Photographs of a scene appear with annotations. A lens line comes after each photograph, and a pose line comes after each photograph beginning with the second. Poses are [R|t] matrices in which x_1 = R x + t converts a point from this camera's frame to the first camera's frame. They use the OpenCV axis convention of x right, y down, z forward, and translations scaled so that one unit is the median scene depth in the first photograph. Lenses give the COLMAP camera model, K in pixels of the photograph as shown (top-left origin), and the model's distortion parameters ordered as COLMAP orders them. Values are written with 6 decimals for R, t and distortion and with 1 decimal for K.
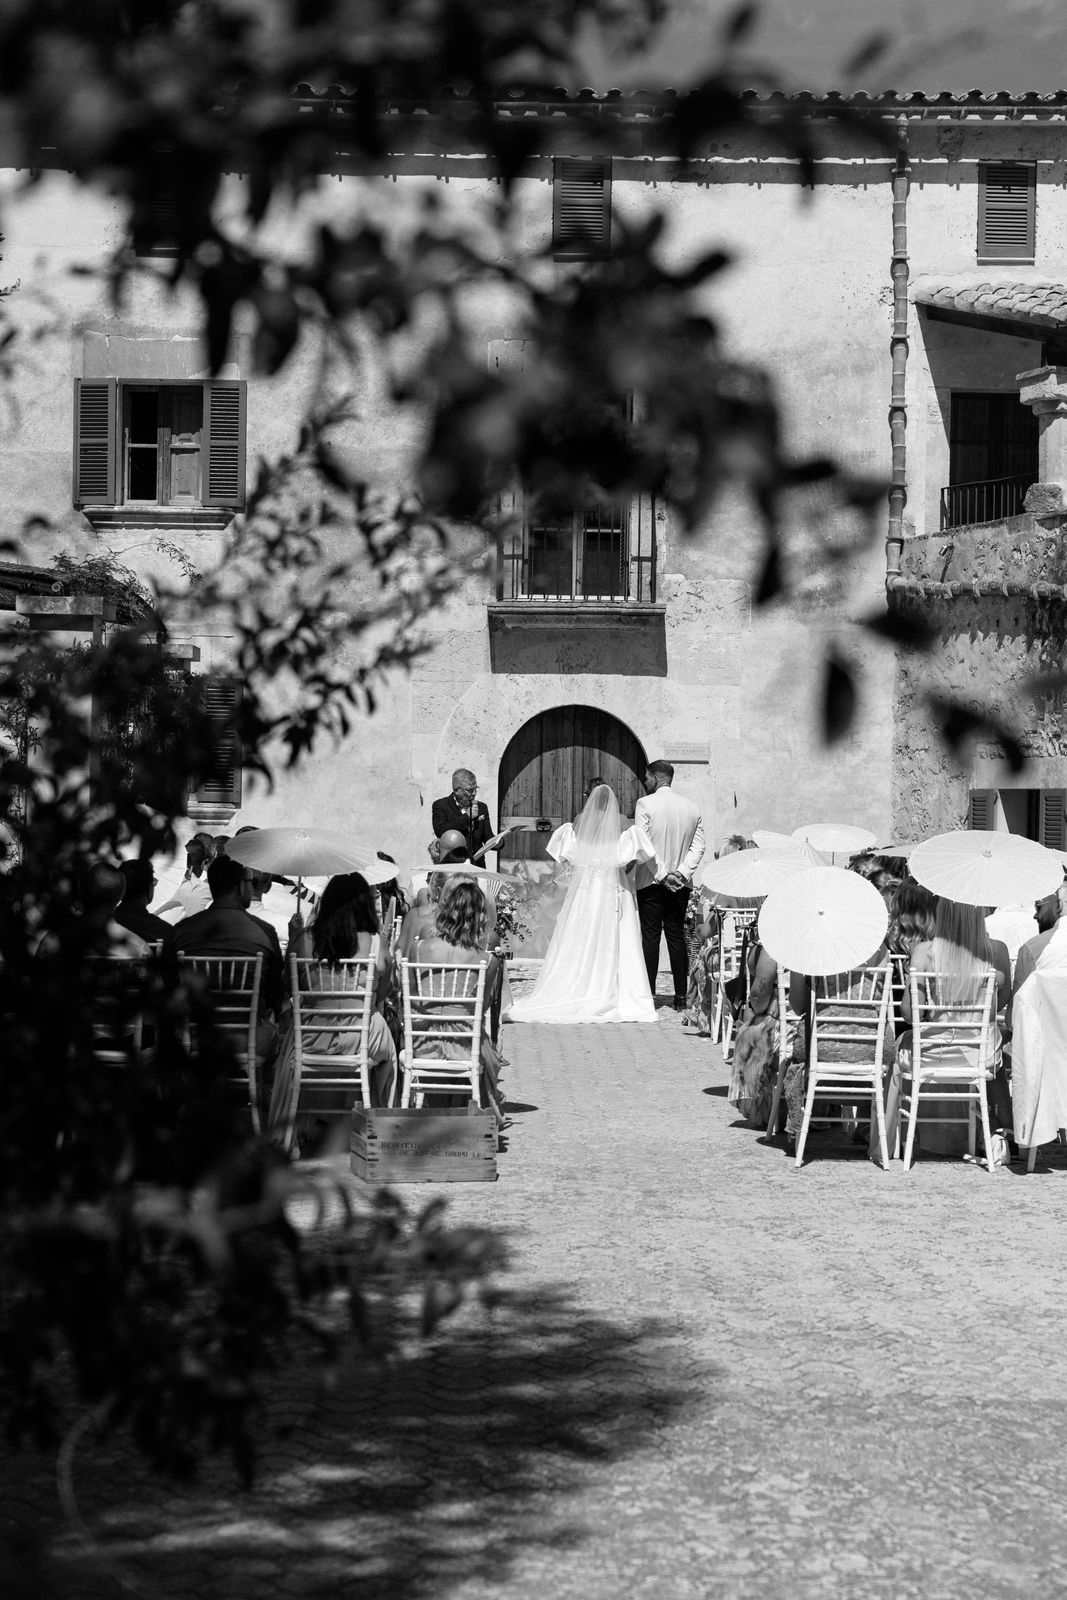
lens RADIAL K [[1467.6, 0, 565.2], [0, 1467.6, 794.8], [0, 0, 1]] dist [-0.004007, -0.006880]
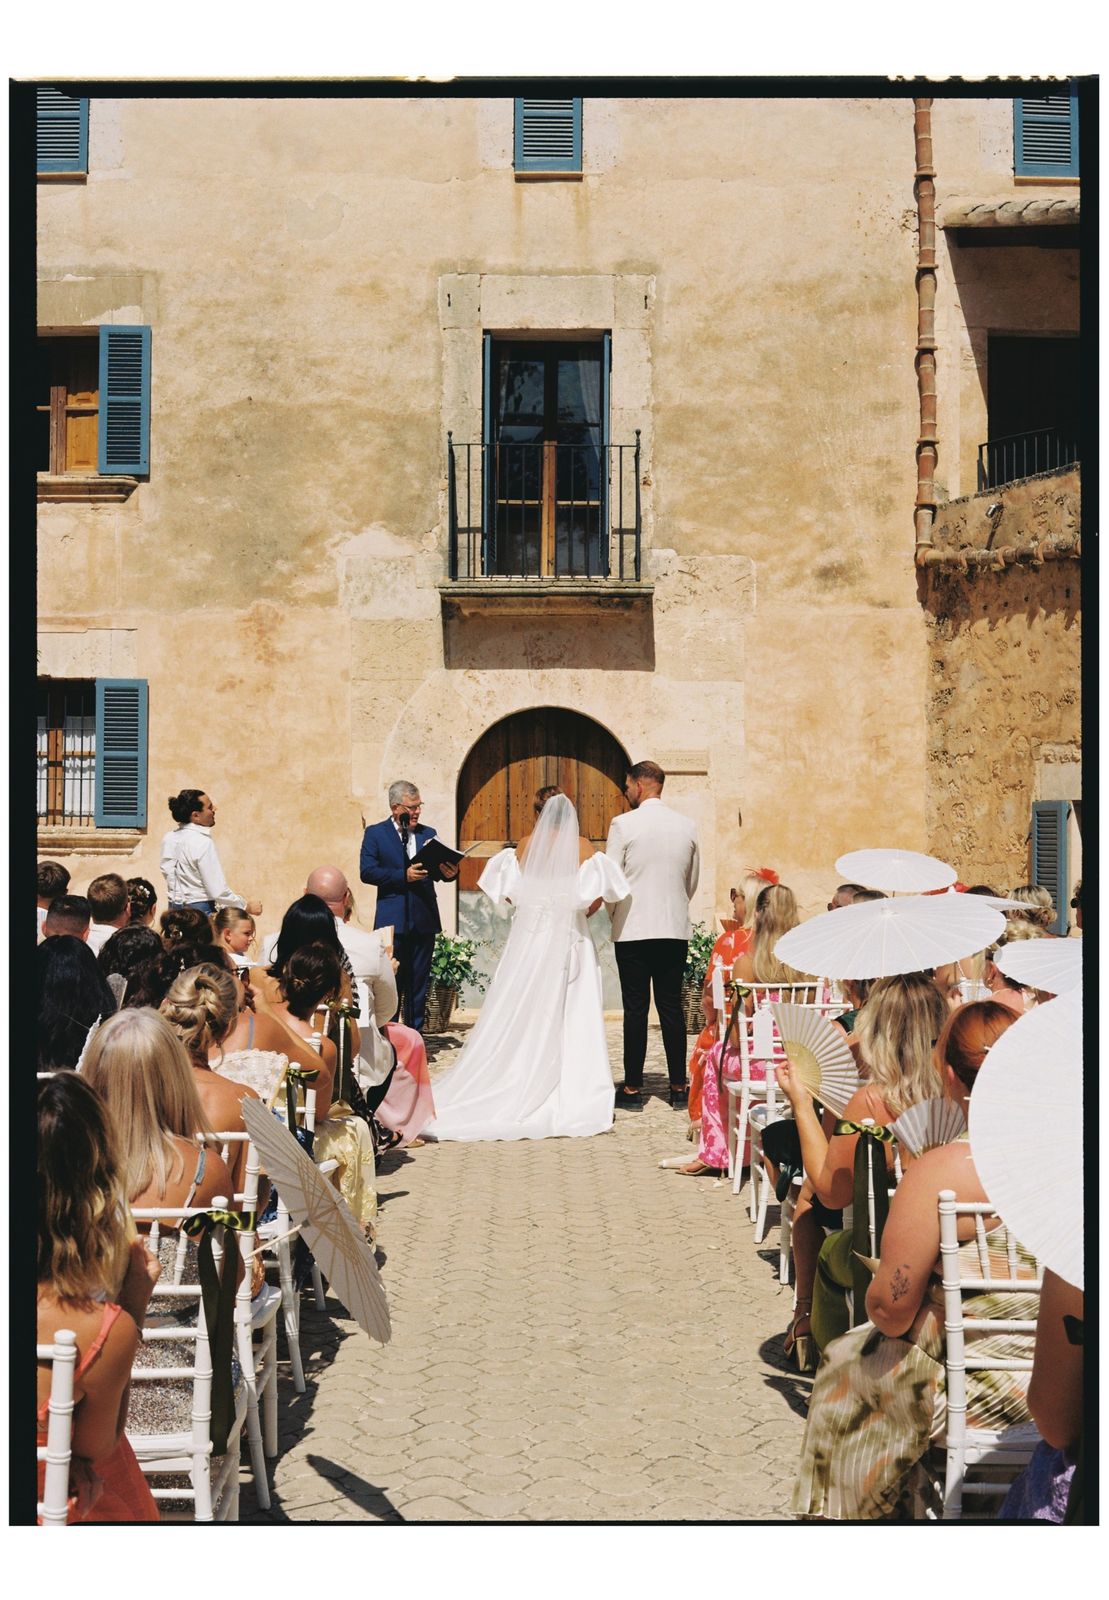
lens RADIAL K [[1407.5, 0, 569.2], [0, 1407.5, 798.9], [0, 0, 1]] dist [-0.041000, -0.001980]
pose [[0.999916, -0.011220, 0.006449, 0.013913], [0.011296, 0.999865, -0.011906, 0.000996], [-0.006314, 0.011978, 0.999908, 0.202349]]
